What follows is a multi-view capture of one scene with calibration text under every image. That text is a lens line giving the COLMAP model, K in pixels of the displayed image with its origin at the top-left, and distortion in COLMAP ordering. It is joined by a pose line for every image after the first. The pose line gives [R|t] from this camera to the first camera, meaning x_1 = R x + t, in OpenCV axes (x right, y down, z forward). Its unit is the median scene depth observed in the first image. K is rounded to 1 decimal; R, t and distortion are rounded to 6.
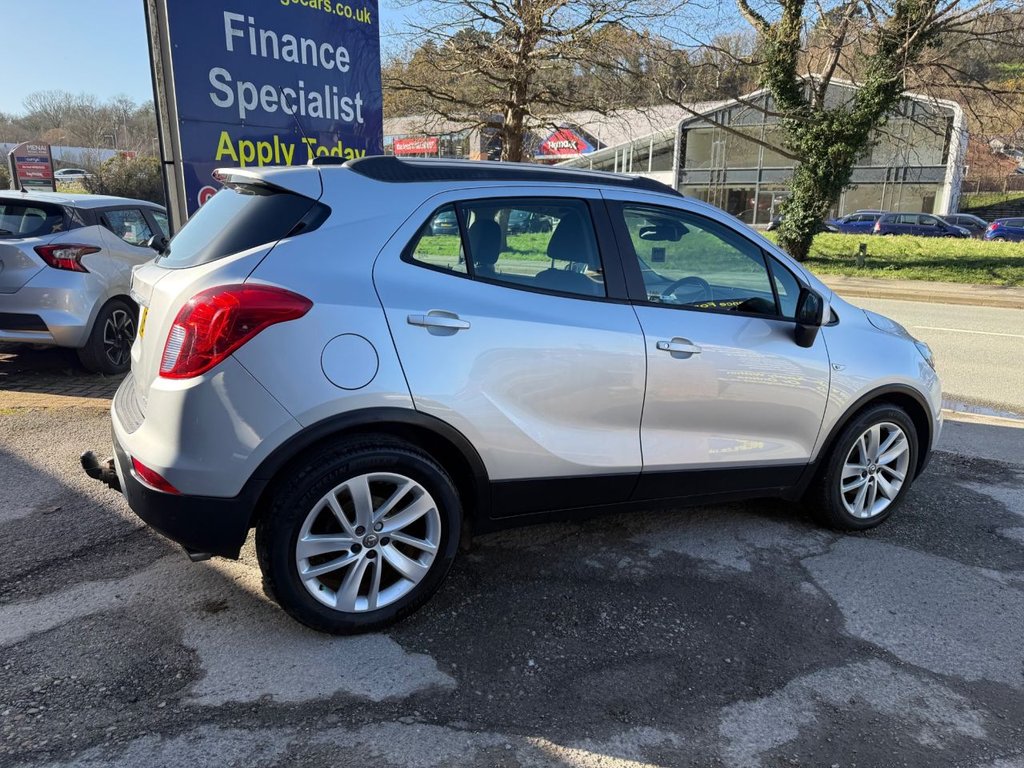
lens RADIAL K [[723.4, 0, 513.4], [0, 723.4, 387.8], [0, 0, 1]] dist [0.020452, -0.027455]
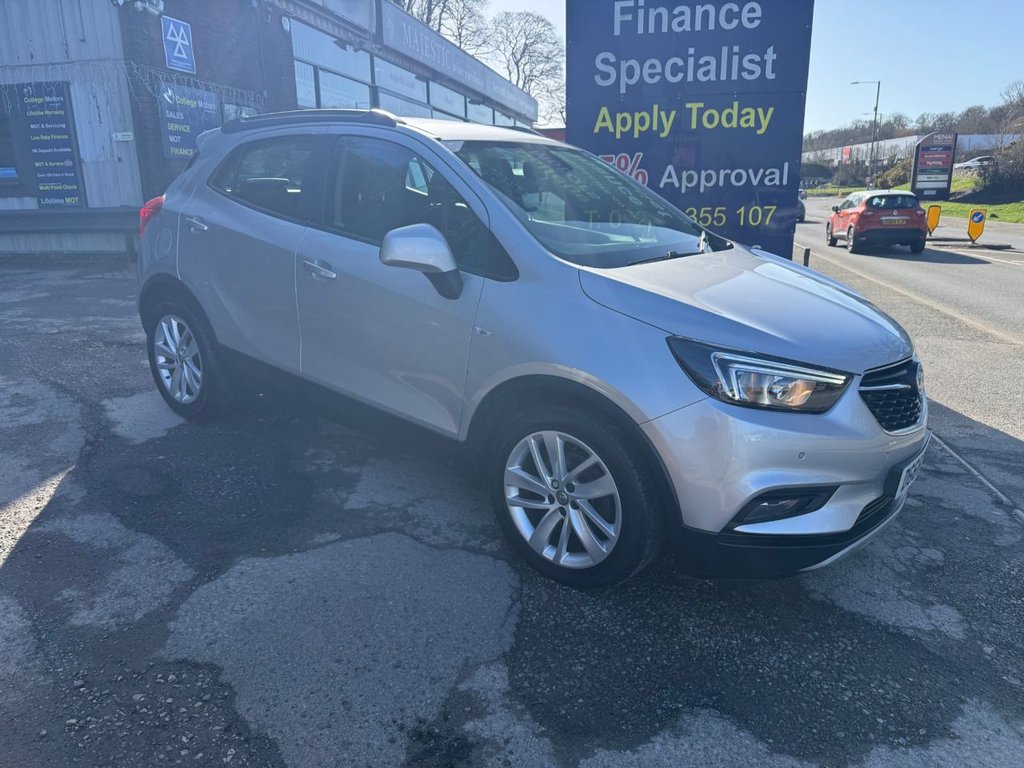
lens RADIAL K [[723.4, 0, 514.8], [0, 723.4, 381.8], [0, 0, 1]] dist [0.020452, -0.027455]
pose [[0.421832, 0.215712, -0.880640, 0.912856], [-0.211638, 0.967881, 0.135706, -0.069515], [0.881628, 0.129131, 0.453936, 0.539184]]
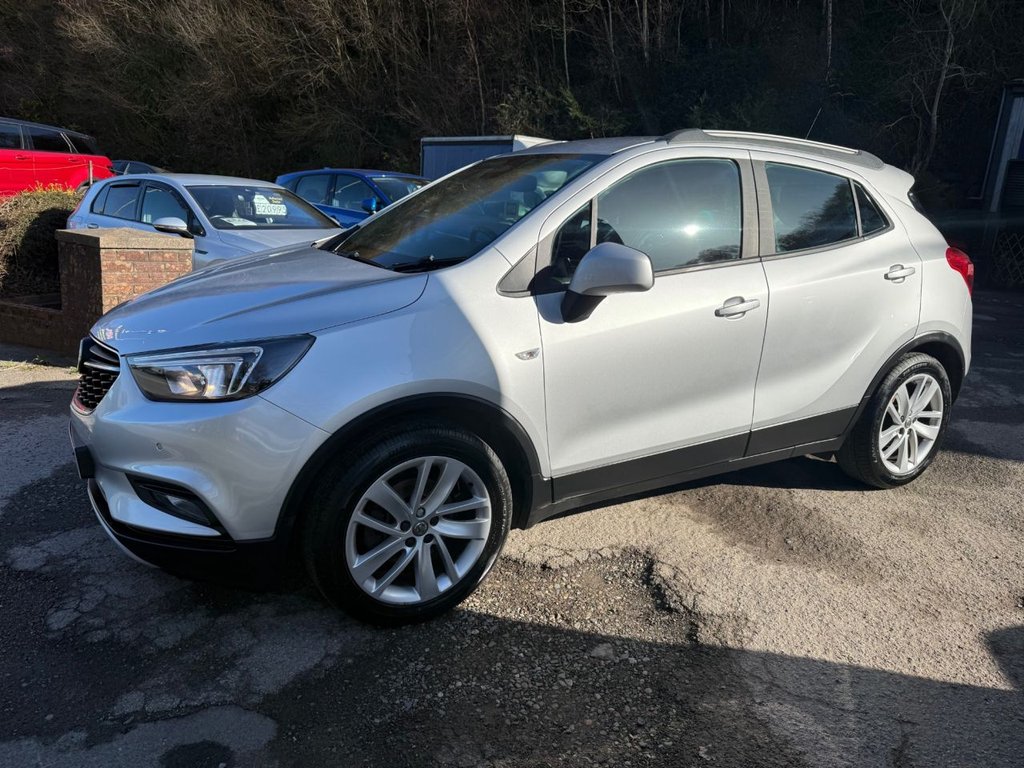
lens RADIAL K [[723.4, 0, 512.4], [0, 723.4, 389.6], [0, 0, 1]] dist [0.020452, -0.027455]
pose [[-0.994133, -0.082115, -0.070400, 0.217822], [-0.105393, 0.881733, 0.459825, -0.343646], [0.024315, 0.464547, -0.885215, 1.645525]]
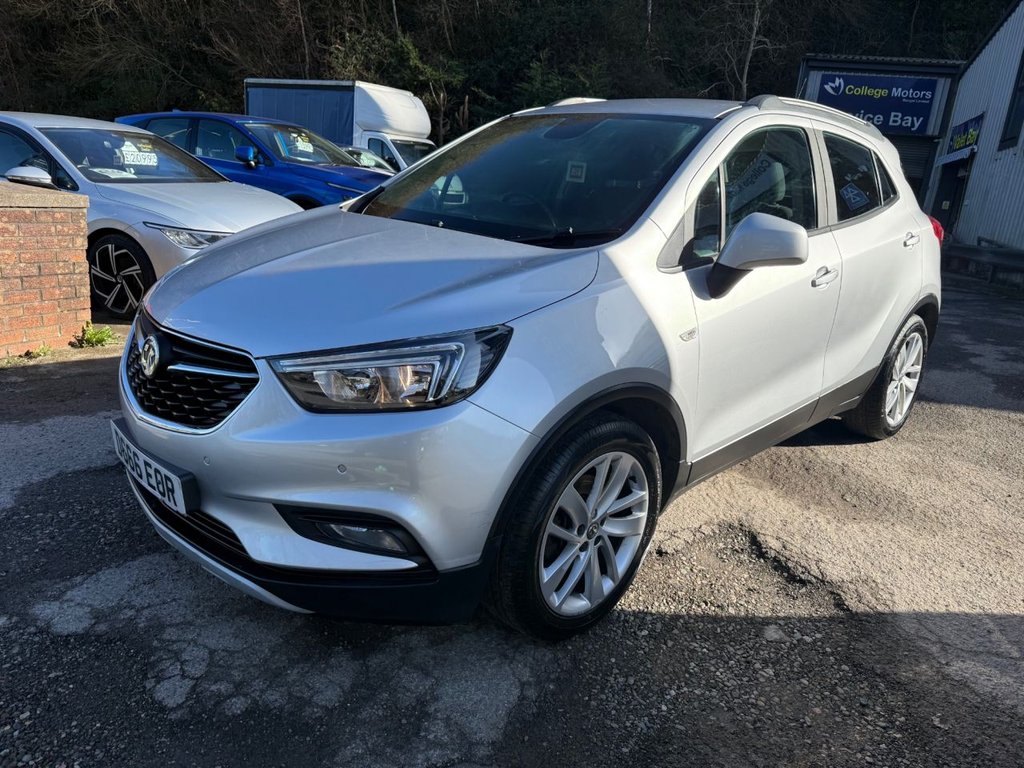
lens RADIAL K [[723.4, 0, 519.4], [0, 723.4, 383.0], [0, 0, 1]] dist [0.020452, -0.027455]
pose [[-0.943851, -0.024757, -0.329443, 0.456626], [-0.185646, 0.864603, 0.466901, -0.303958], [0.273279, 0.501845, -0.820652, 1.552904]]
